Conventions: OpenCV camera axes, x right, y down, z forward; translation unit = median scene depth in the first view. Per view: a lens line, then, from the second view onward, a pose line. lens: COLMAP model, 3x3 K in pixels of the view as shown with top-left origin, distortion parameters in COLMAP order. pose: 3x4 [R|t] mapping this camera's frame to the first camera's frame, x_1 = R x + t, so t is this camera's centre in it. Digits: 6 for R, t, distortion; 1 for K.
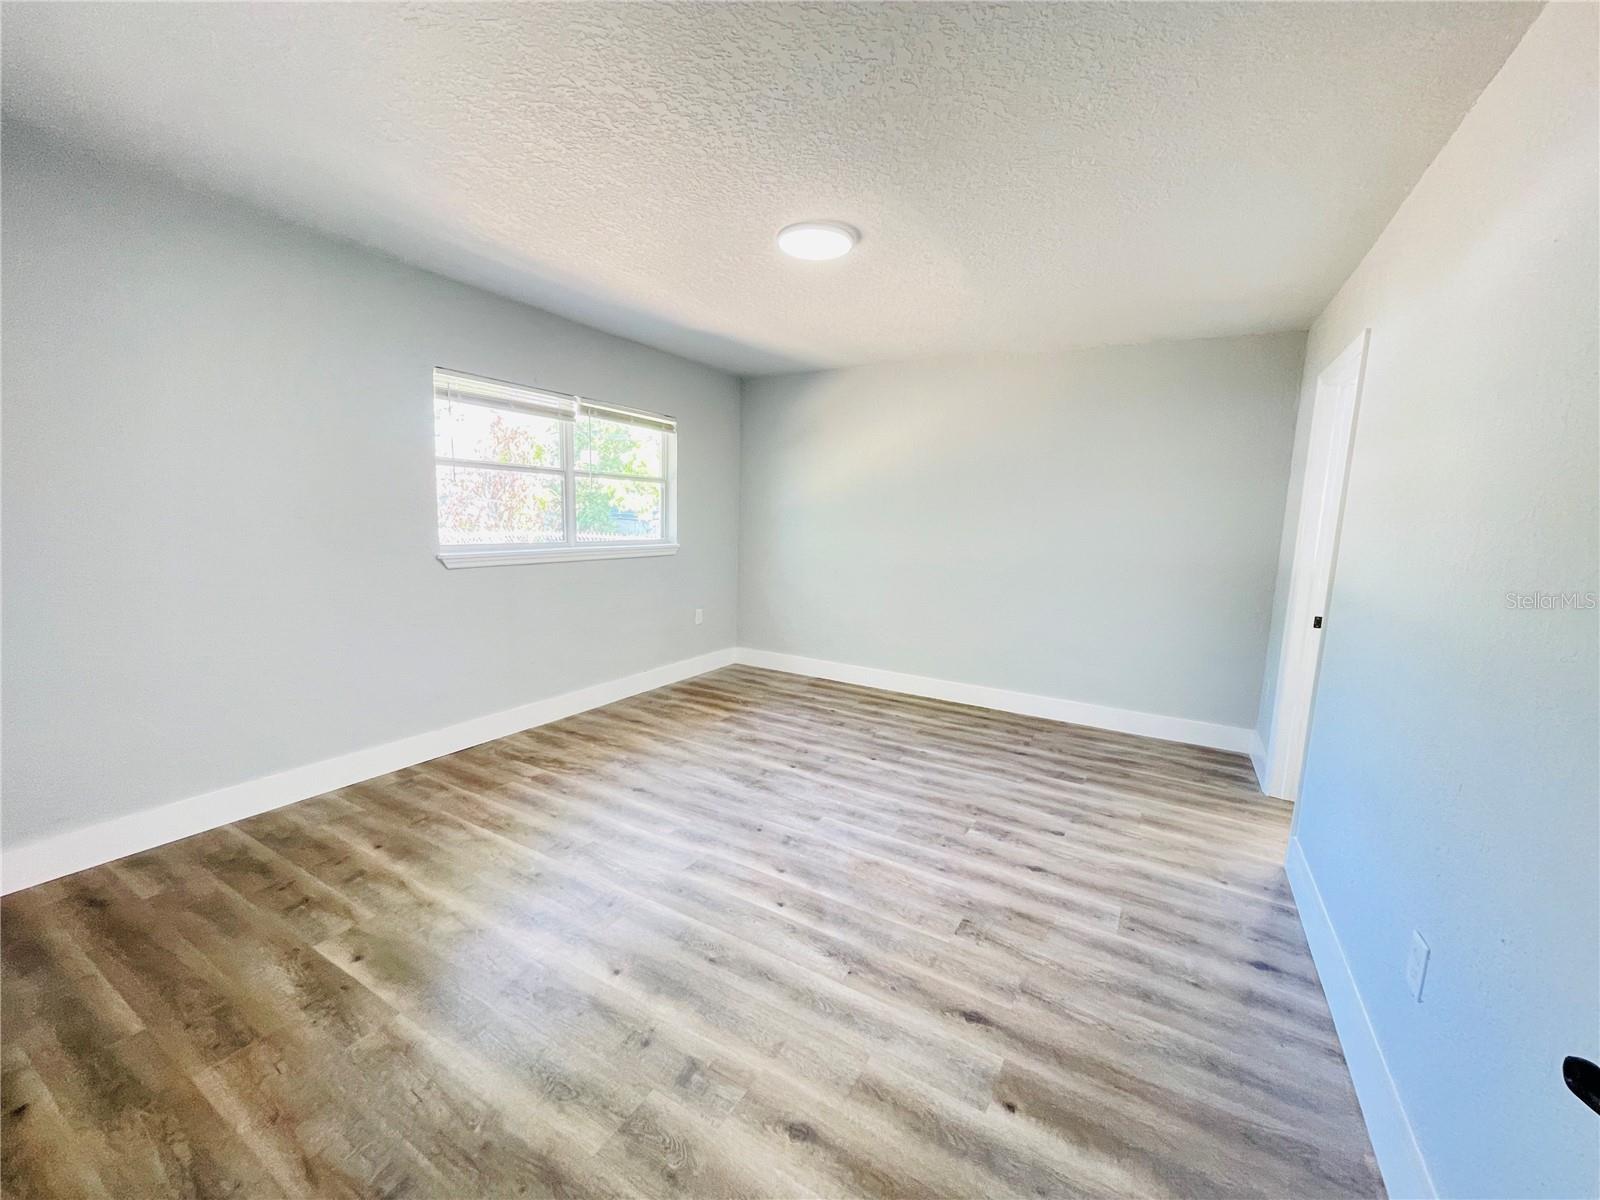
lens RADIAL K [[650.5, 0, 801.3], [0, 650.5, 603.2], [0, 0, 1]] dist [-0.005078, 0.003946]
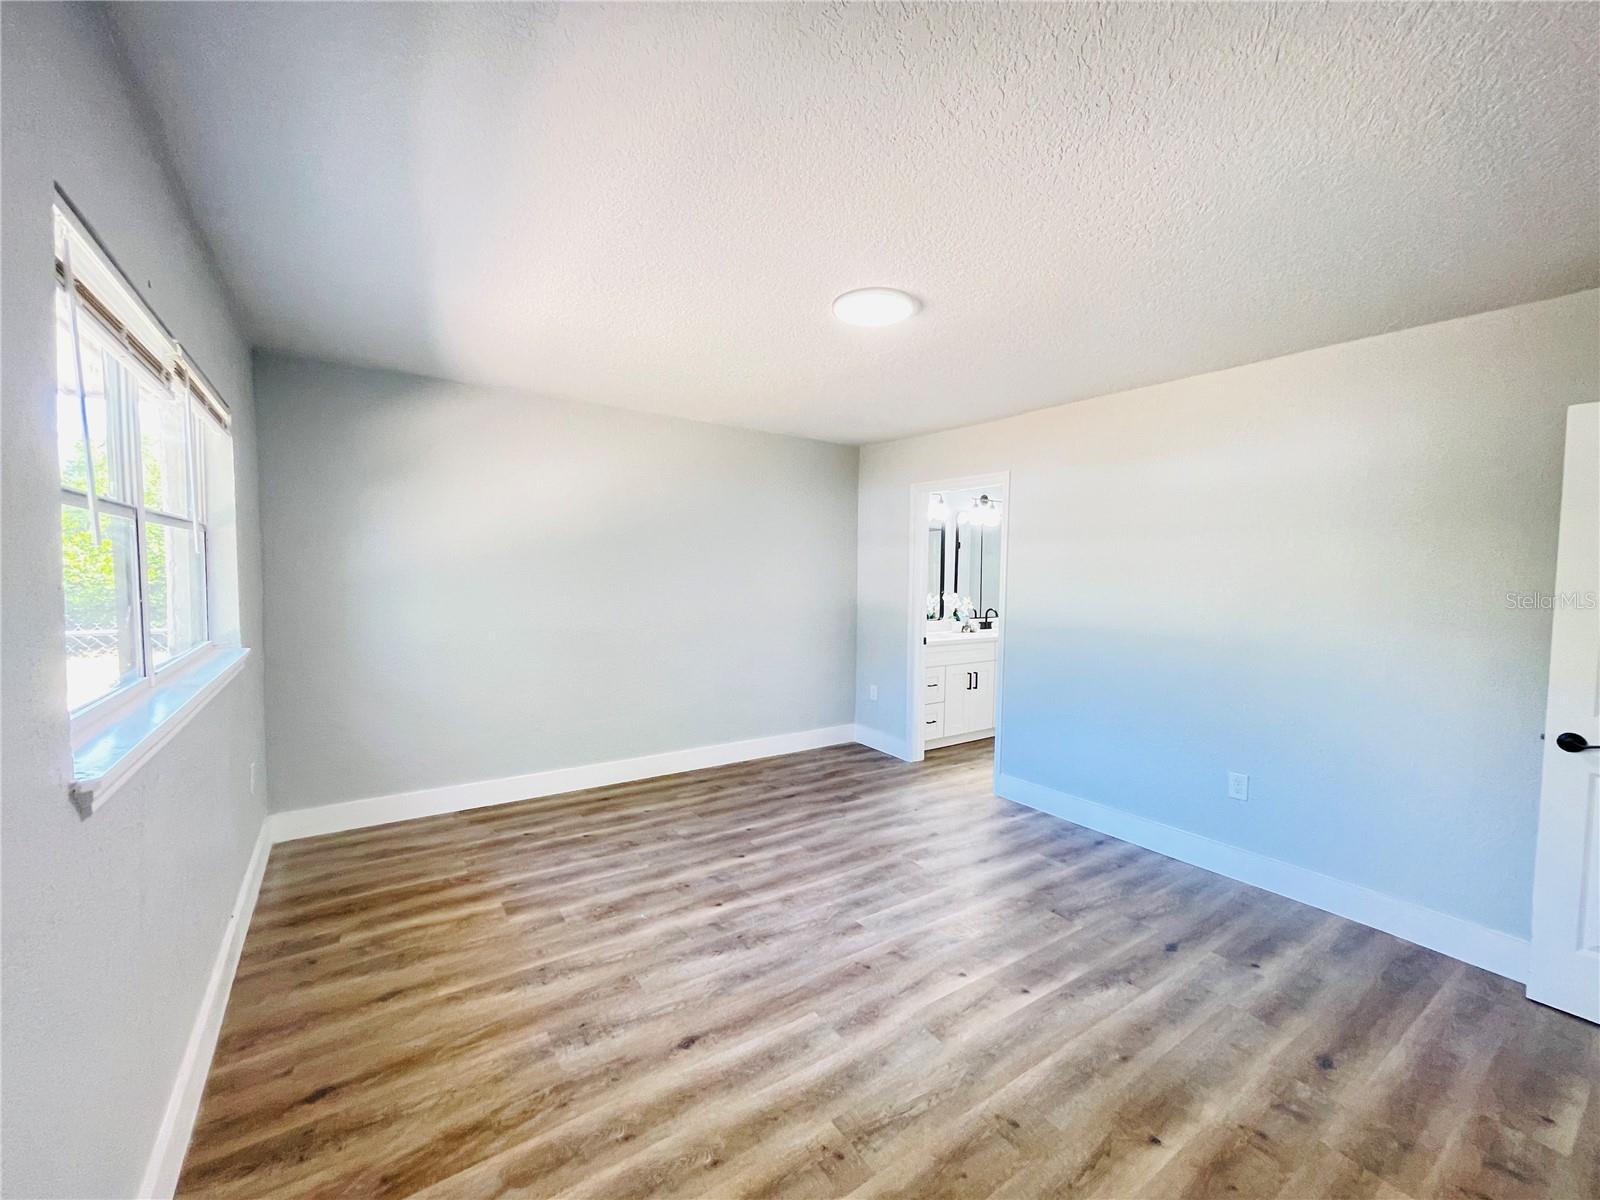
lens RADIAL K [[650.5, 0, 801.3], [0, 650.5, 603.2], [0, 0, 1]] dist [-0.005078, 0.003946]
pose [[0.431494, -0.075785, 0.898927, -0.593839], [0.125035, 0.991872, 0.023602, -0.108852], [-0.893409, 0.102213, 0.437463, 0.473019]]
